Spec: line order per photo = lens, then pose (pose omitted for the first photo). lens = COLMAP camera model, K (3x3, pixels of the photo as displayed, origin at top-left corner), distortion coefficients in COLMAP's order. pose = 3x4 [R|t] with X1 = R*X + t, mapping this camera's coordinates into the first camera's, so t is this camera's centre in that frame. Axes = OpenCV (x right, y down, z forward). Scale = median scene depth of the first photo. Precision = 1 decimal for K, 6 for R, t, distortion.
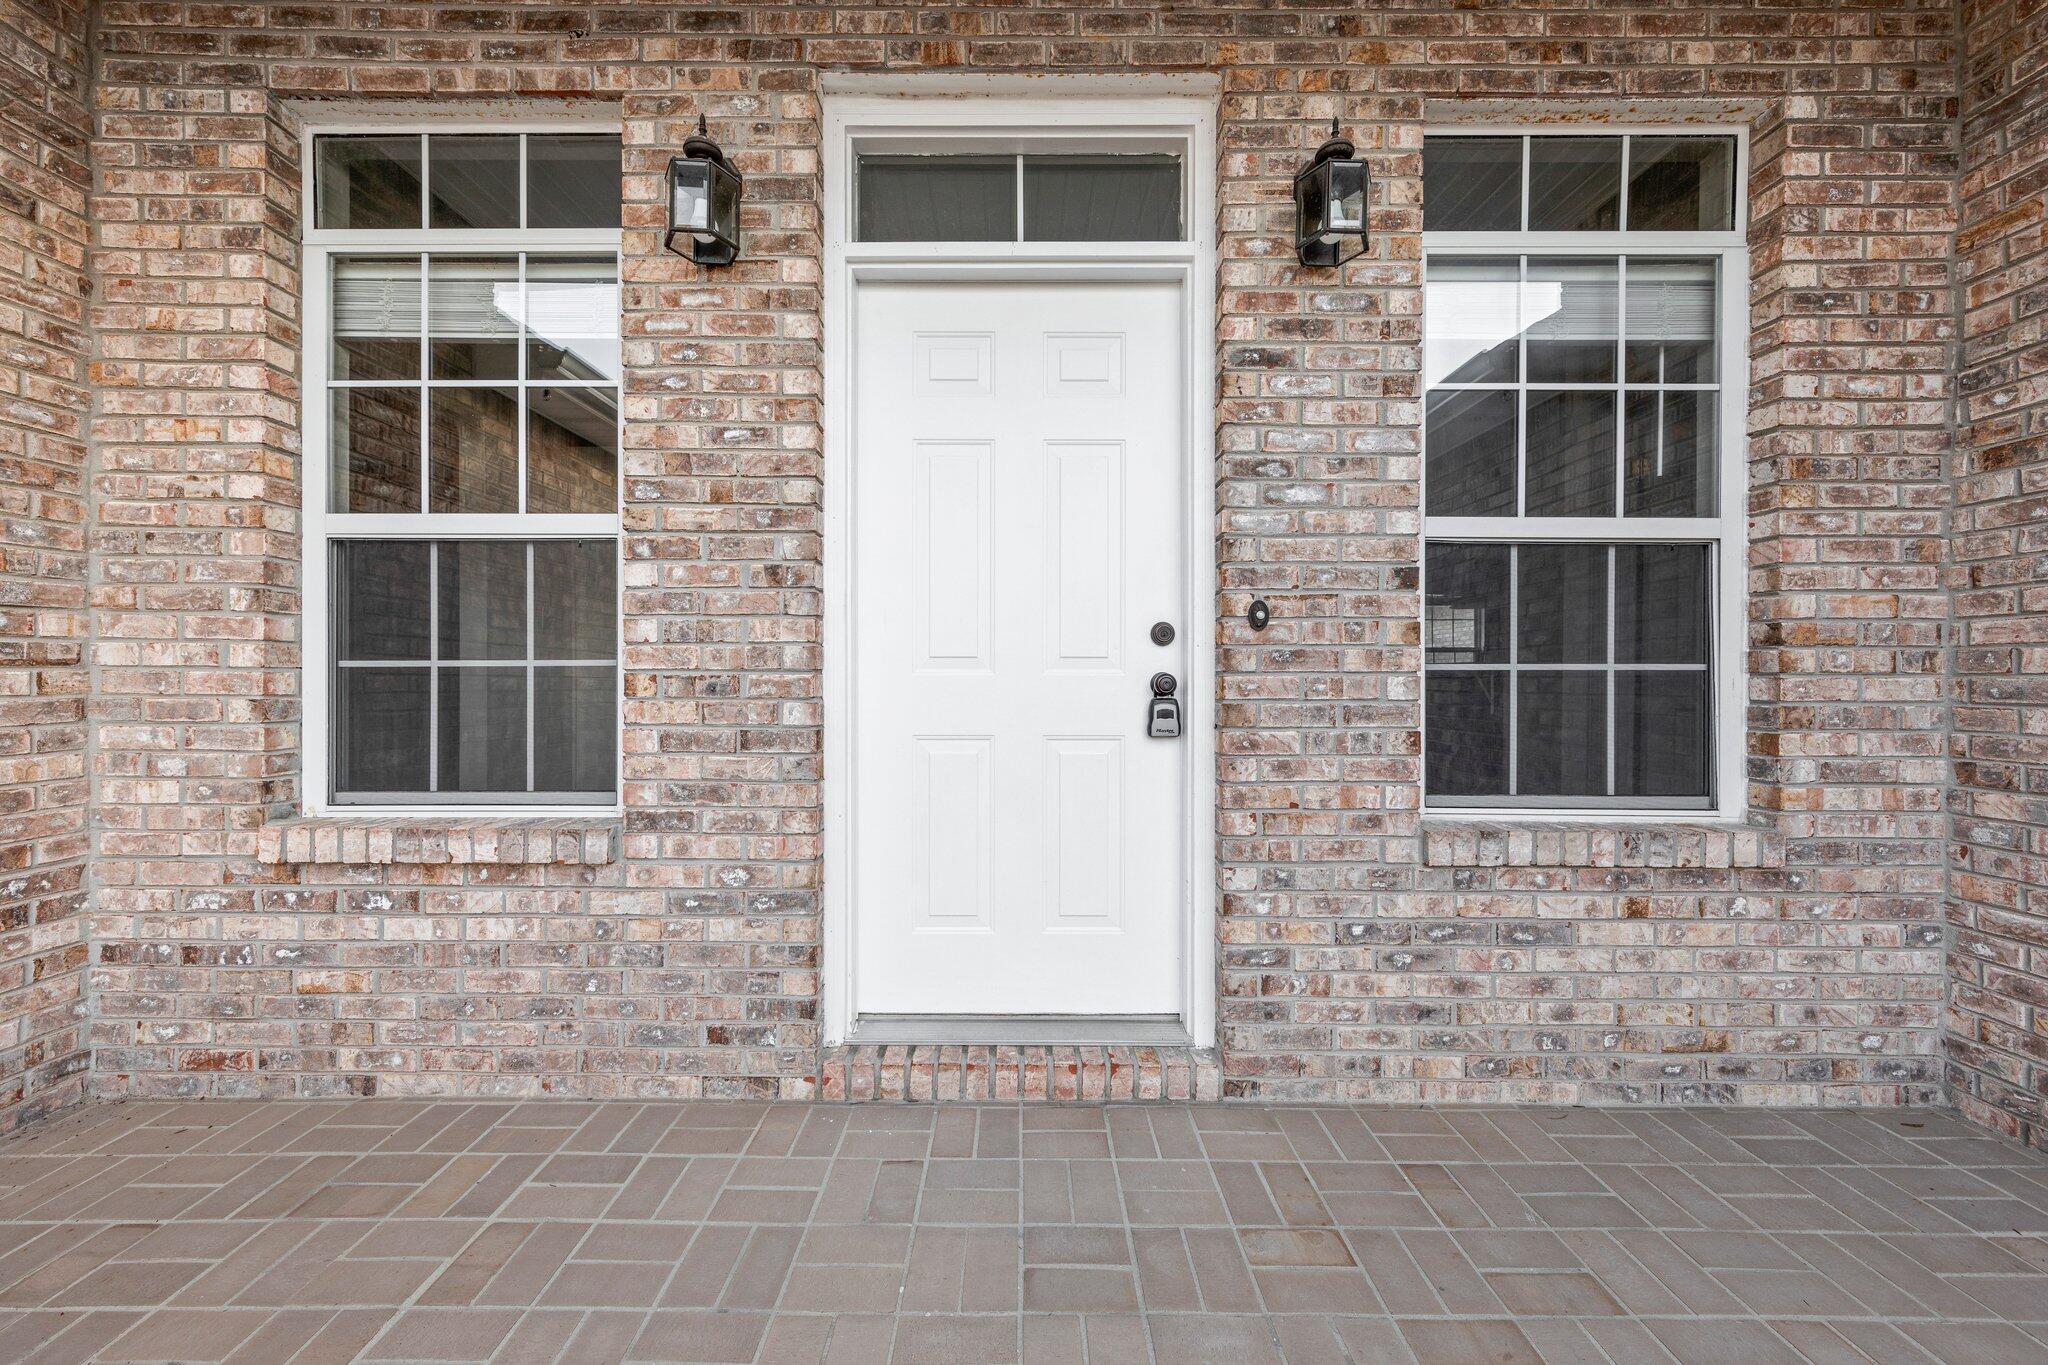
lens RADIAL K [[752.9, 0, 1025.0], [0, 752.9, 671.5], [0, 0, 1]] dist [0.003246, 0.000212]
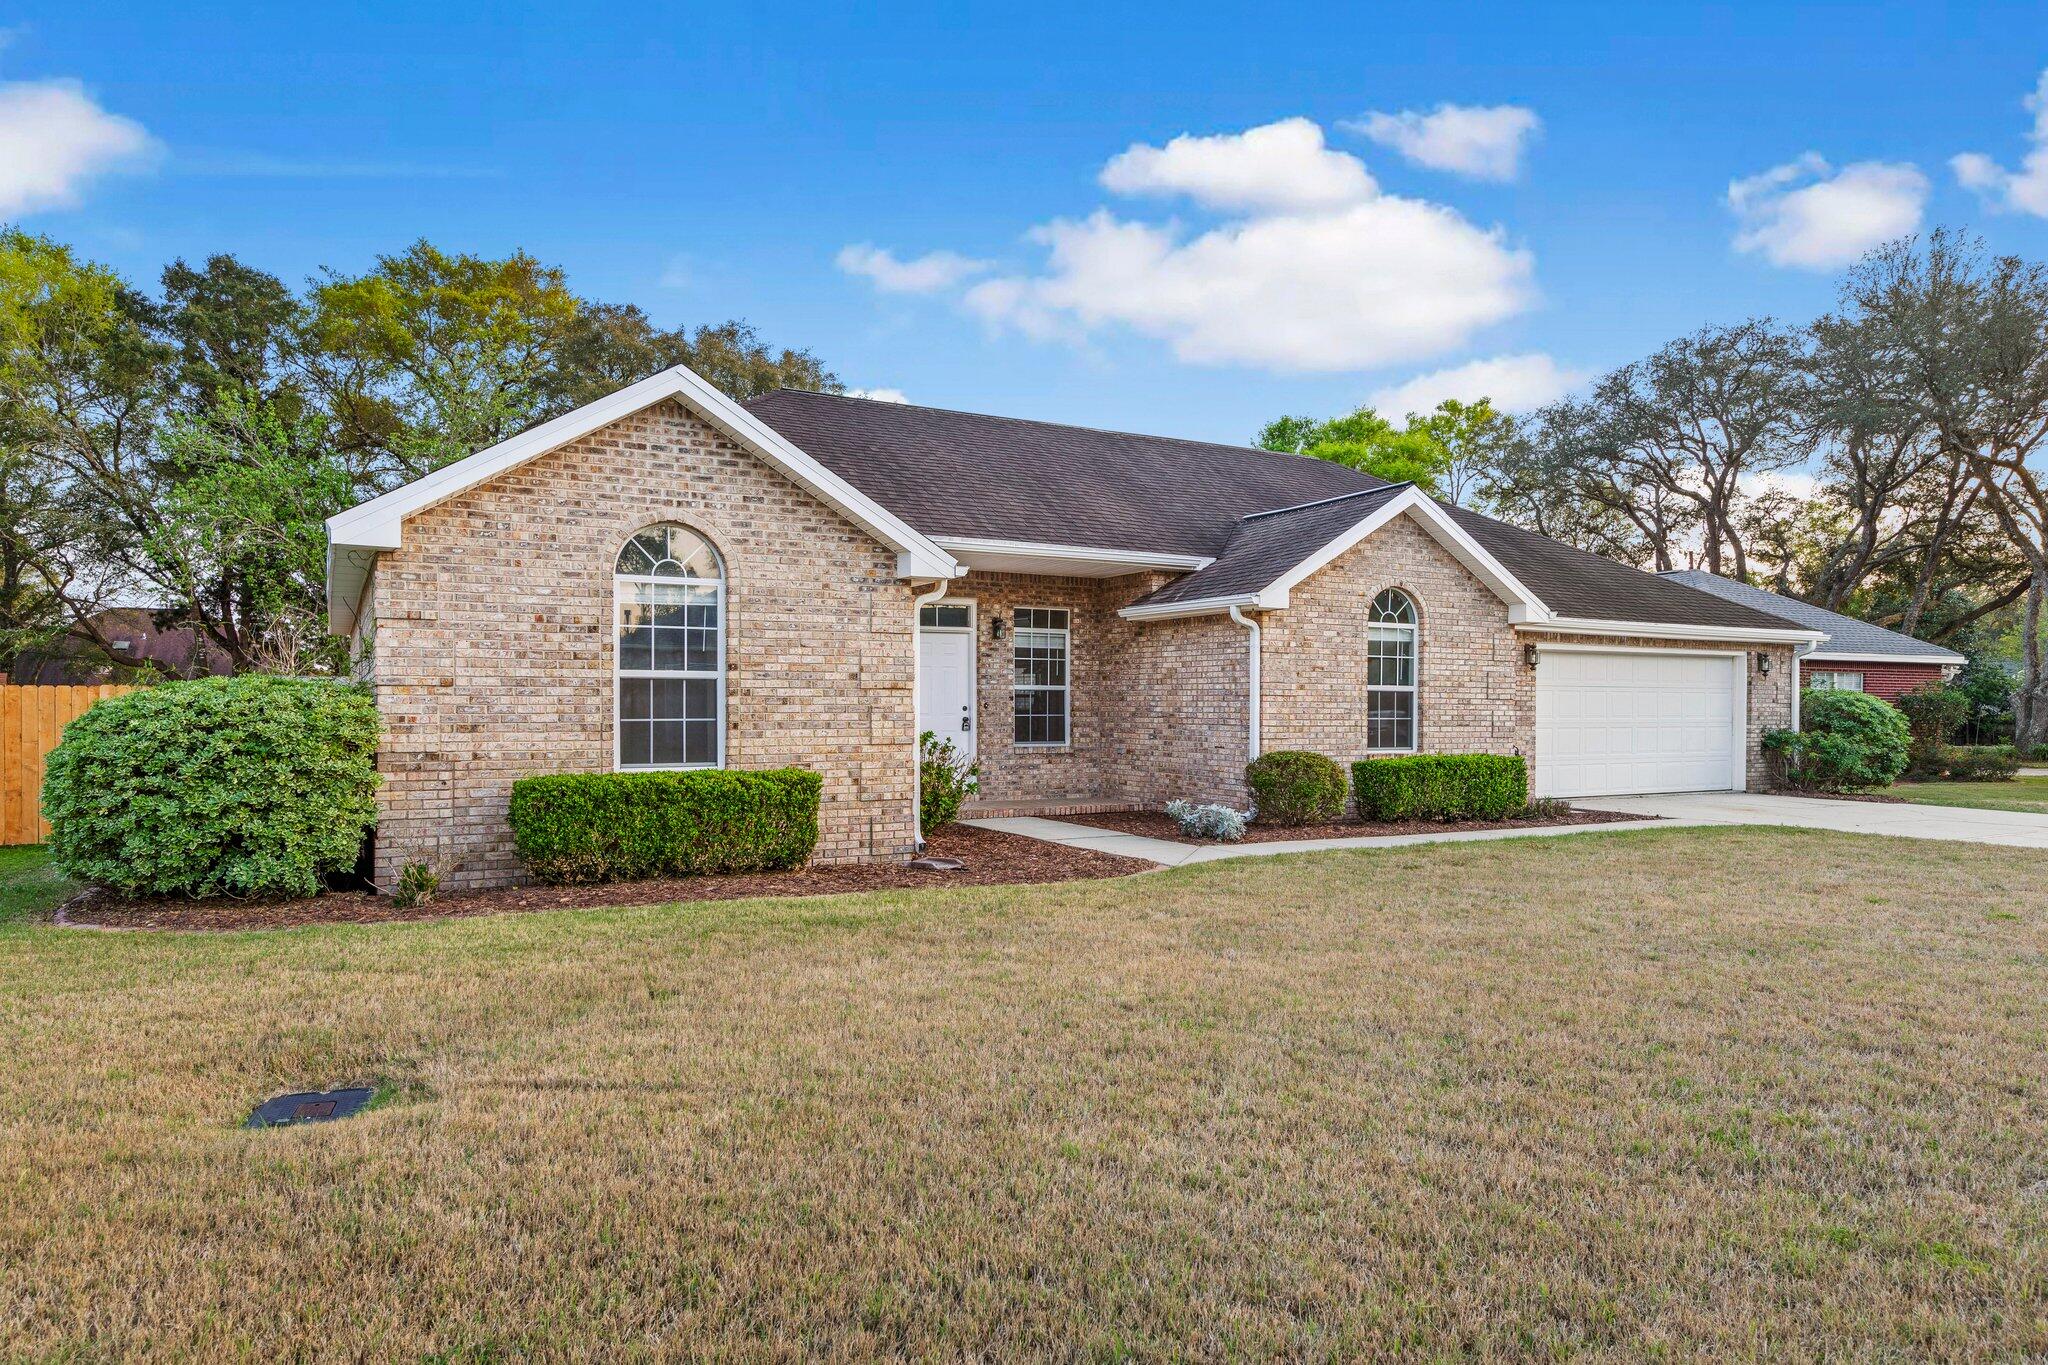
lens RADIAL K [[1251.8, 0, 1020.7], [0, 1251.8, 687.5], [0, 0, 1]] dist [-0.002942, -0.000546]
pose [[0.881614, 0.008363, 0.471897, -3.407098], [0.003747, 0.999688, -0.024715, 0.013174], [-0.471957, 0.023558, 0.881307, -6.444121]]
